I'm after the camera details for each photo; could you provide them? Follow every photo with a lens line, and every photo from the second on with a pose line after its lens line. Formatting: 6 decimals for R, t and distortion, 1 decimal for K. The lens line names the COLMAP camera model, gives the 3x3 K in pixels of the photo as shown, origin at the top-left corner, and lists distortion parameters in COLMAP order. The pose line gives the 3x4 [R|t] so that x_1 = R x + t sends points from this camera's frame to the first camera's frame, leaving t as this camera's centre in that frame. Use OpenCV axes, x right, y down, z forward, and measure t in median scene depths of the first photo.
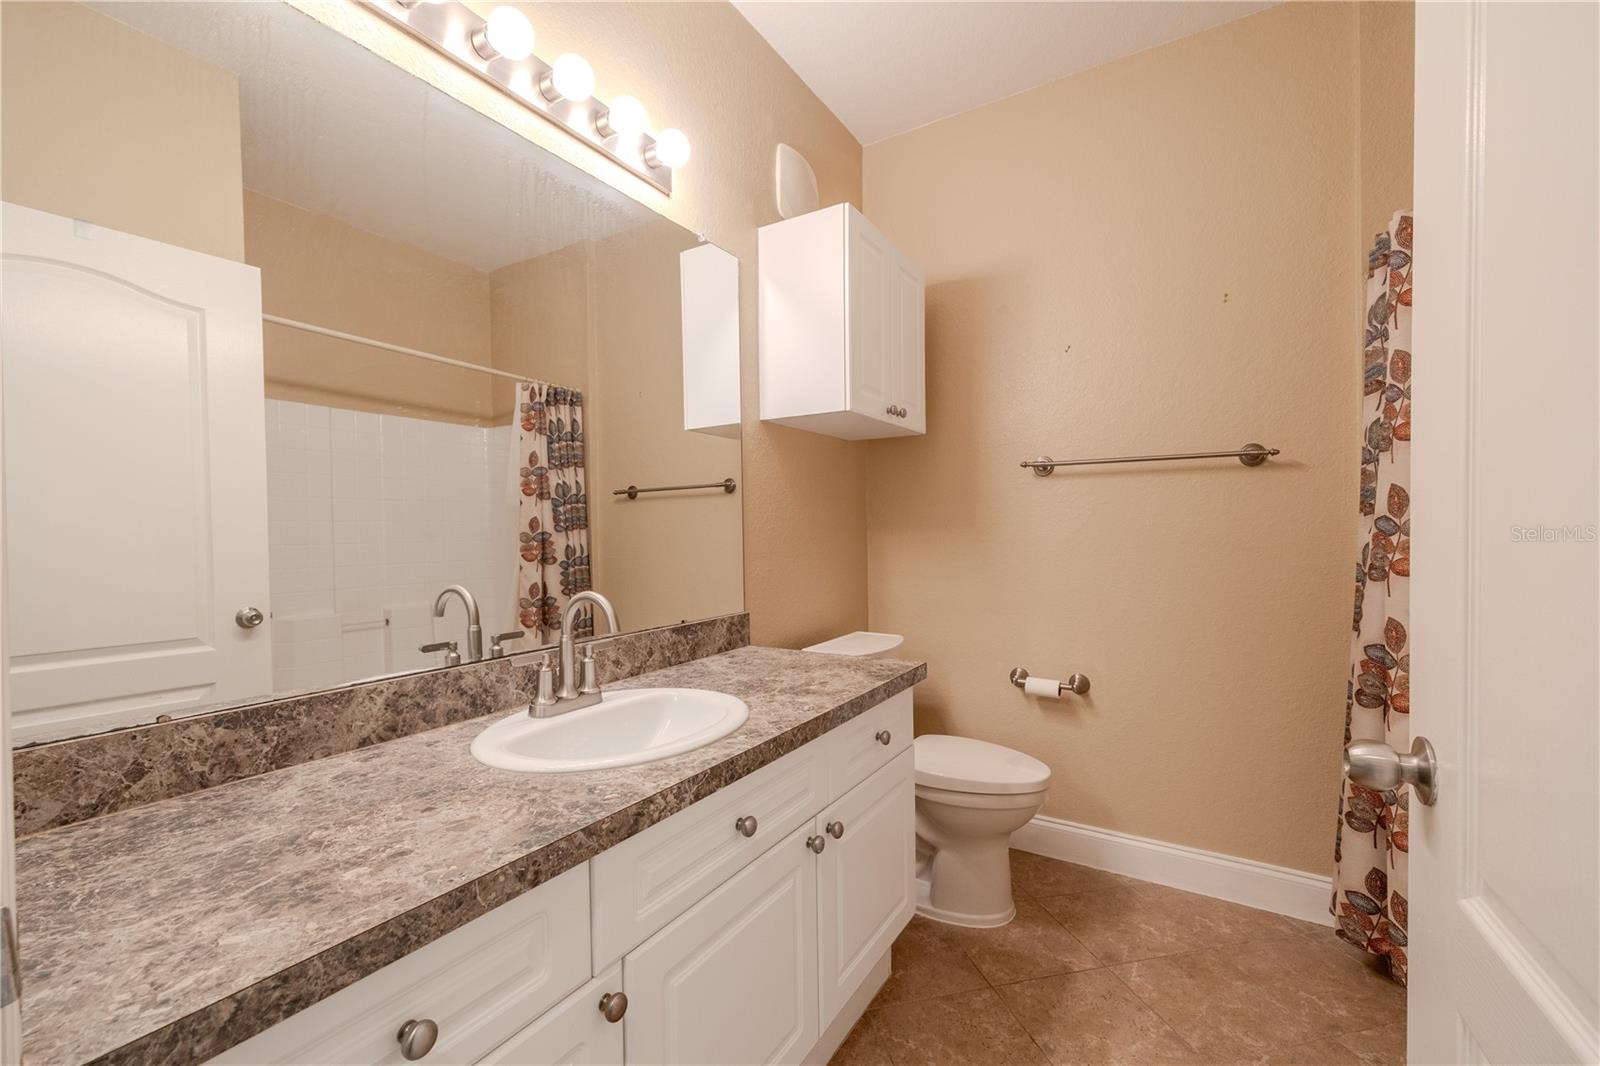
lens RADIAL K [[682.2, 0, 791.0], [0, 682.2, 543.1], [0, 0, 1]] dist [0.000055, 0.000186]
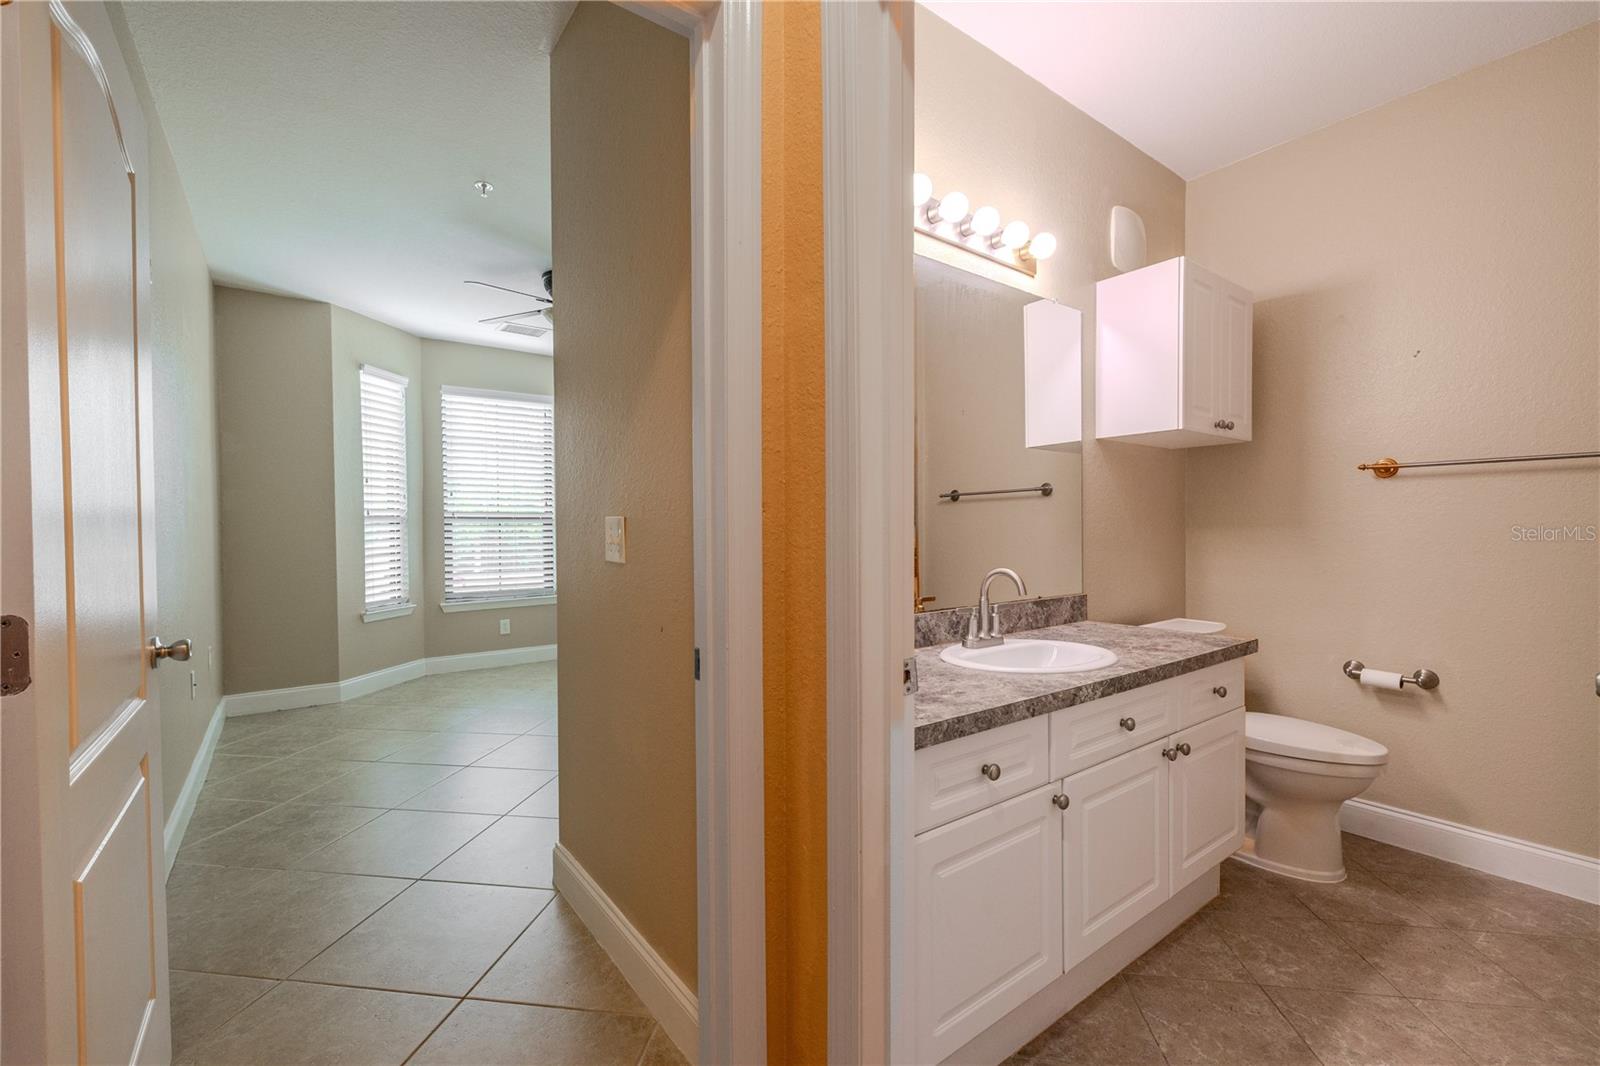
lens RADIAL K [[676.3, 0, 793.7], [0, 676.3, 540.9], [0, 0, 1]] dist [0.001365, 0.000587]
pose [[0.931276, 0.011709, -0.364125, -0.128302], [-0.011272, 0.999931, 0.003324, 0.007245], [0.364139, 0.001009, 0.931344, -0.400558]]
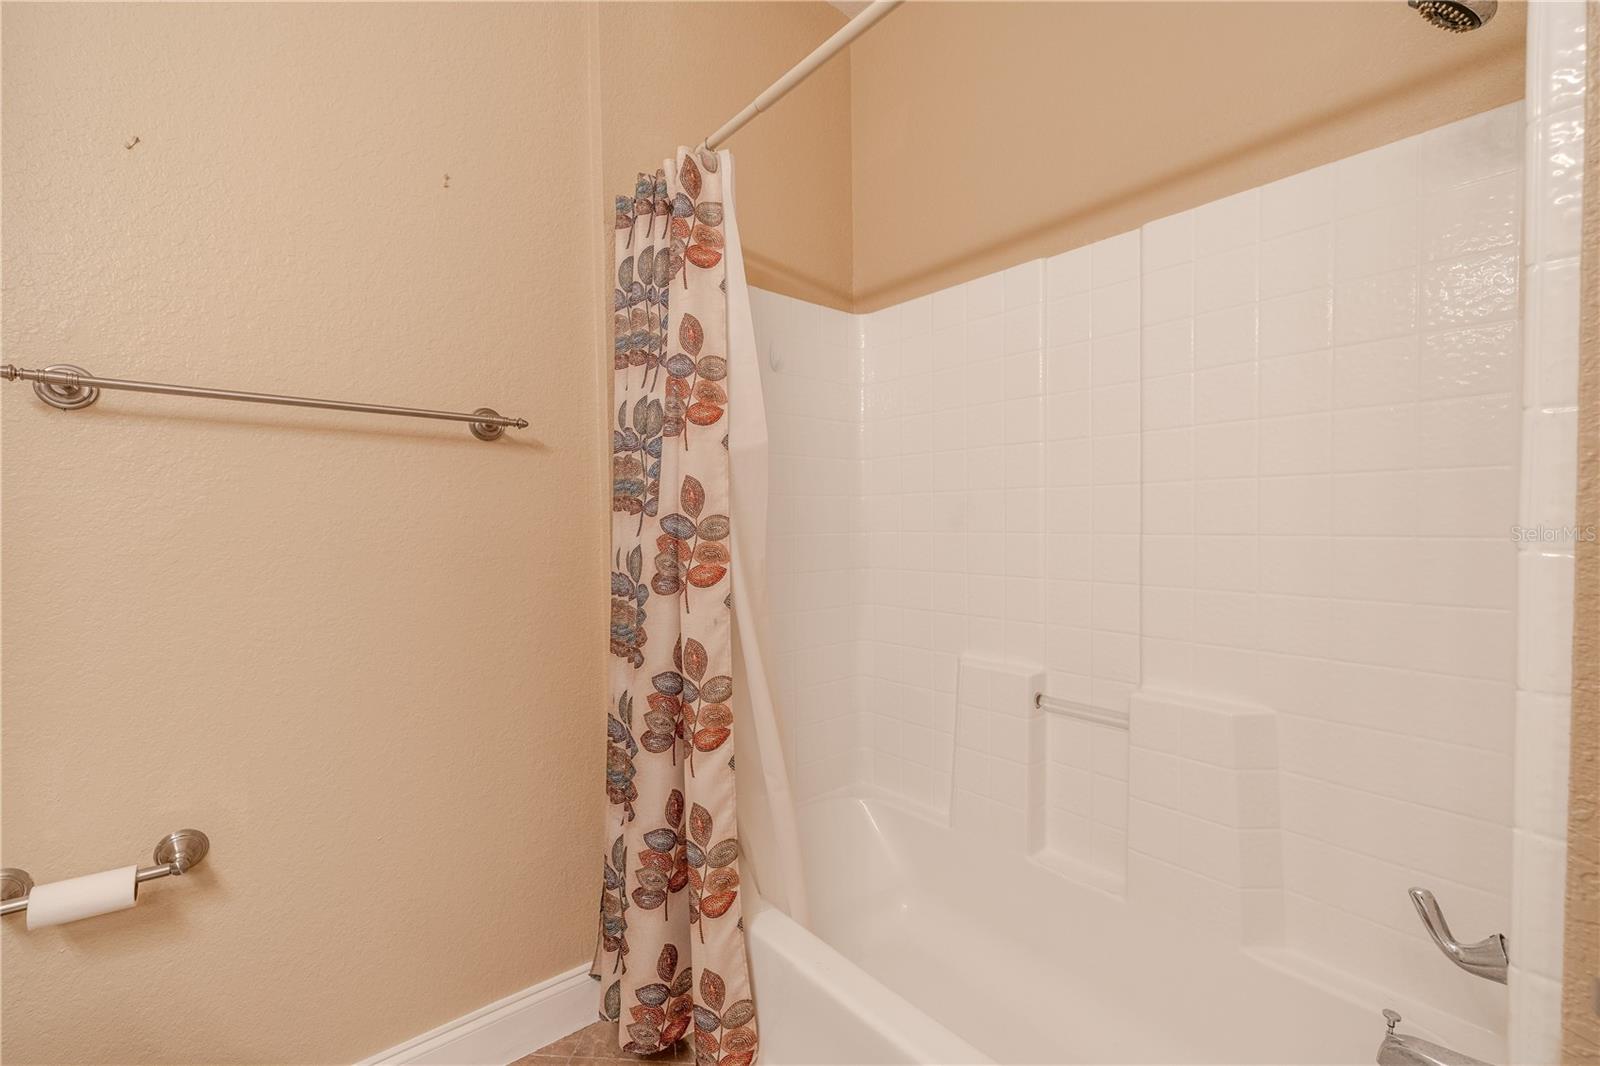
lens RADIAL K [[660.1, 0, 776.7], [0, 660.1, 543.2], [0, 0, 1]] dist [-0.000562, -0.000092]
pose [[0.300478, -0.011924, 0.953714, 0.142600], [0.018559, 0.999806, 0.006653, -0.008133], [-0.953608, 0.015701, 0.300641, 0.610116]]
